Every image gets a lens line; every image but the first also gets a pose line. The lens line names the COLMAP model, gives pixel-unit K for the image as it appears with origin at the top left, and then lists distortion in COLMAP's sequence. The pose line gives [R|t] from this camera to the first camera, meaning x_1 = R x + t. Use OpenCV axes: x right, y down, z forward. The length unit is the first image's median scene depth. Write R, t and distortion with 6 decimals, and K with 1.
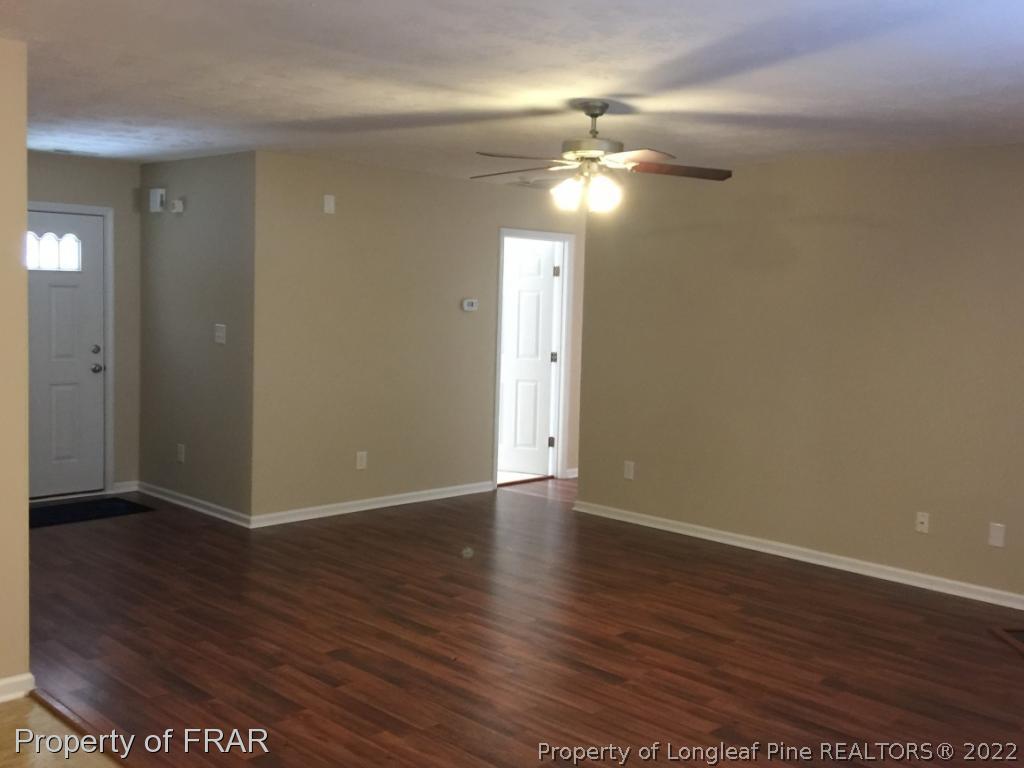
lens RADIAL K [[1001.3, 0, 535.7], [0, 1001.3, 349.0], [0, 0, 1]] dist [0.015672, 0.000000]
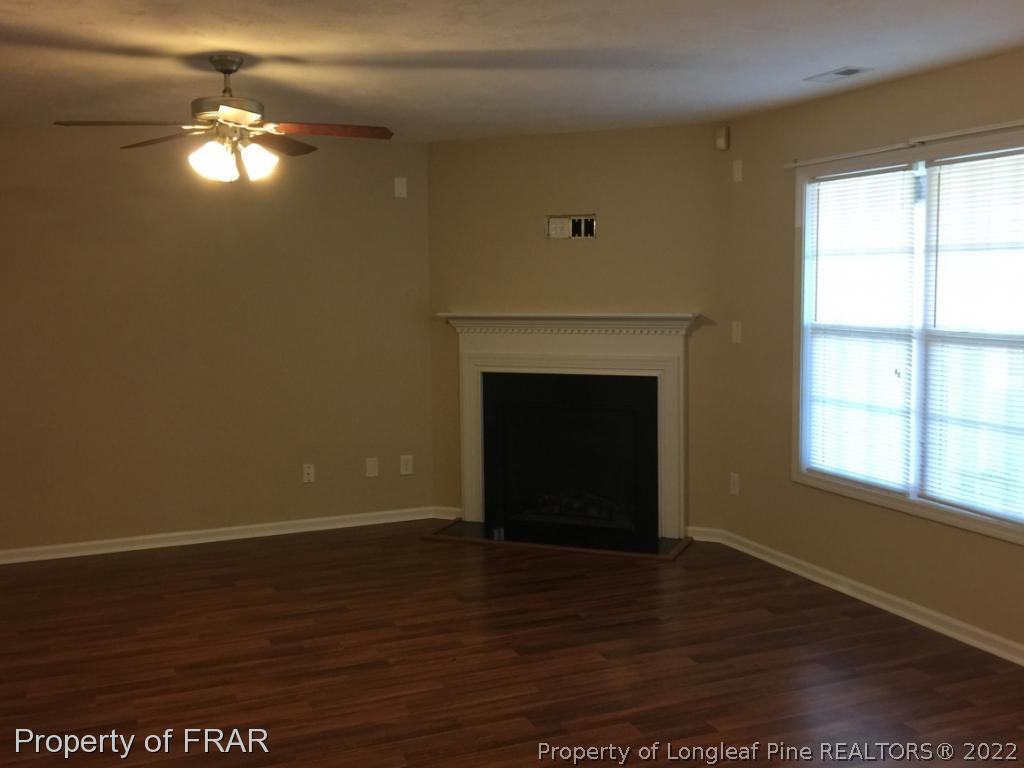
lens RADIAL K [[1029.9, 0, 511.4], [0, 1029.9, 381.2], [0, 0, 1]] dist [0.028296, 0.000000]
pose [[0.404104, -0.127194, 0.905827, -0.721344], [0.068088, 0.991720, 0.108880, -0.049185], [-0.912176, 0.017677, 0.409418, 0.433432]]
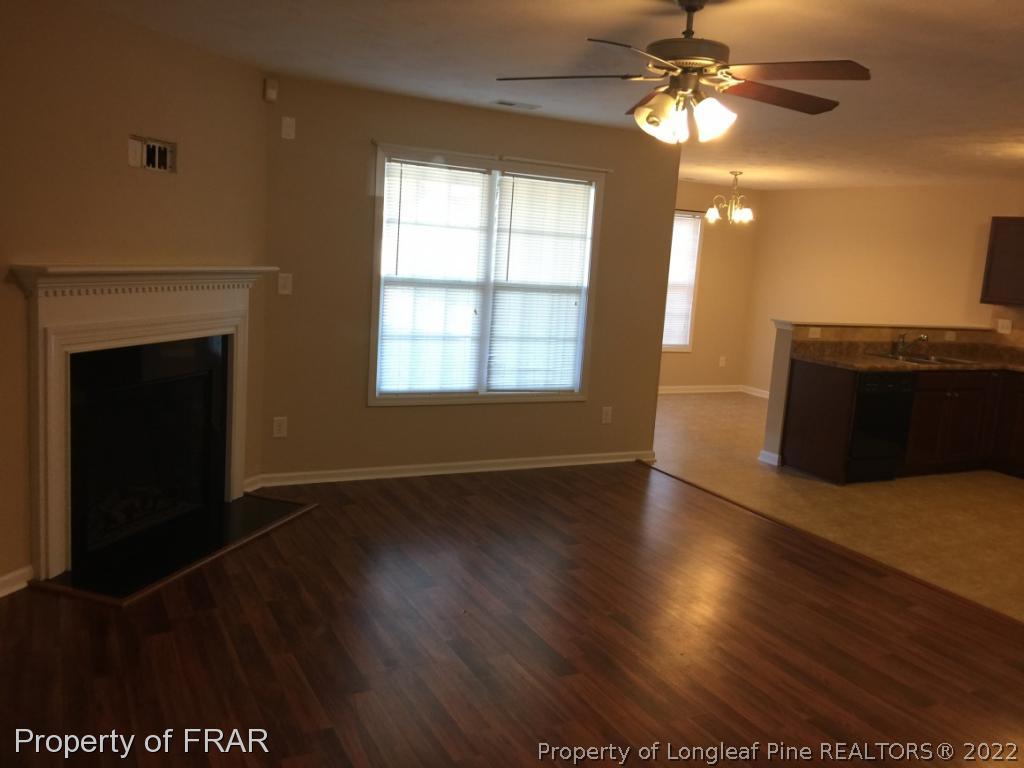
lens RADIAL K [[904.5, 0, 507.1], [0, 904.5, 376.4], [0, 0, 1]] dist [0.062264, -0.095526]
pose [[-0.945918, -0.145229, 0.290083, -0.045790], [-0.088498, 0.975801, 0.199951, -0.097956], [-0.312102, 0.163465, -0.935880, 1.806894]]
